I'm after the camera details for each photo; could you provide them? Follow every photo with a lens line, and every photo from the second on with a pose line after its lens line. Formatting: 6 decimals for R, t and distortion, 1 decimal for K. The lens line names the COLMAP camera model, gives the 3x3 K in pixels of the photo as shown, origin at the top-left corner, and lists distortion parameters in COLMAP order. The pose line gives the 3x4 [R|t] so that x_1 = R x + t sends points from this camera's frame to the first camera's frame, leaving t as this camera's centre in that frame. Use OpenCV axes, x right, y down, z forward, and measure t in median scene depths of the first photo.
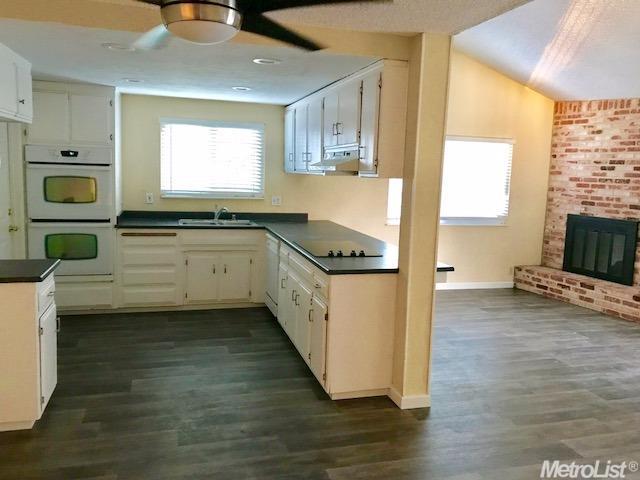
lens RADIAL K [[528.8, 0, 318.8], [0, 528.8, 234.1], [0, 0, 1]] dist [0.007530, 0.014709]
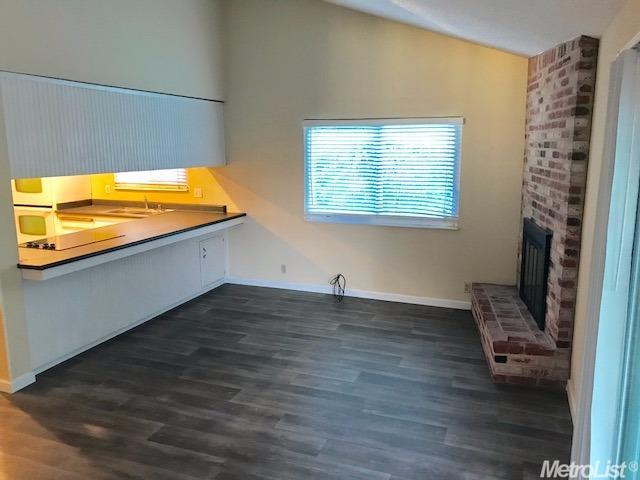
lens RADIAL K [[528.8, 0, 318.8], [0, 528.8, 234.1], [0, 0, 1]] dist [0.007530, 0.014709]
pose [[0.798059, 0.065637, -0.598993, 0.717383], [-0.045505, 0.997776, 0.048707, -0.040813], [0.600858, -0.011614, 0.799271, 0.280541]]
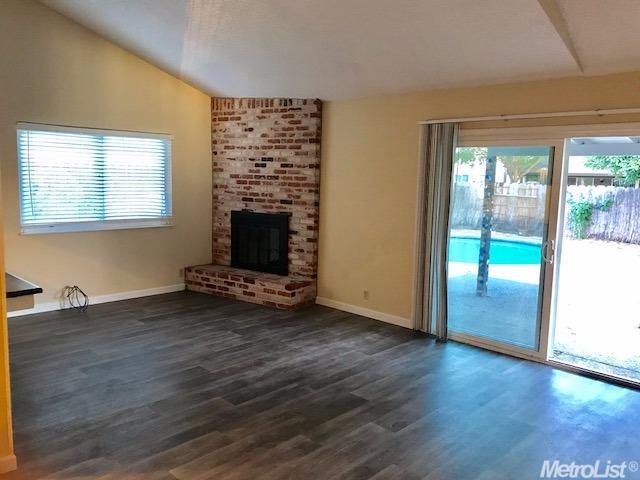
lens RADIAL K [[527.0, 0, 320.7], [0, 527.0, 236.3], [0, 0, 1]] dist [0.094182, -0.112612]
pose [[0.867982, -0.072037, 0.491344, 0.127533], [0.067762, 0.997349, 0.026519, -0.004849], [-0.491952, 0.010277, 0.870562, 0.044807]]
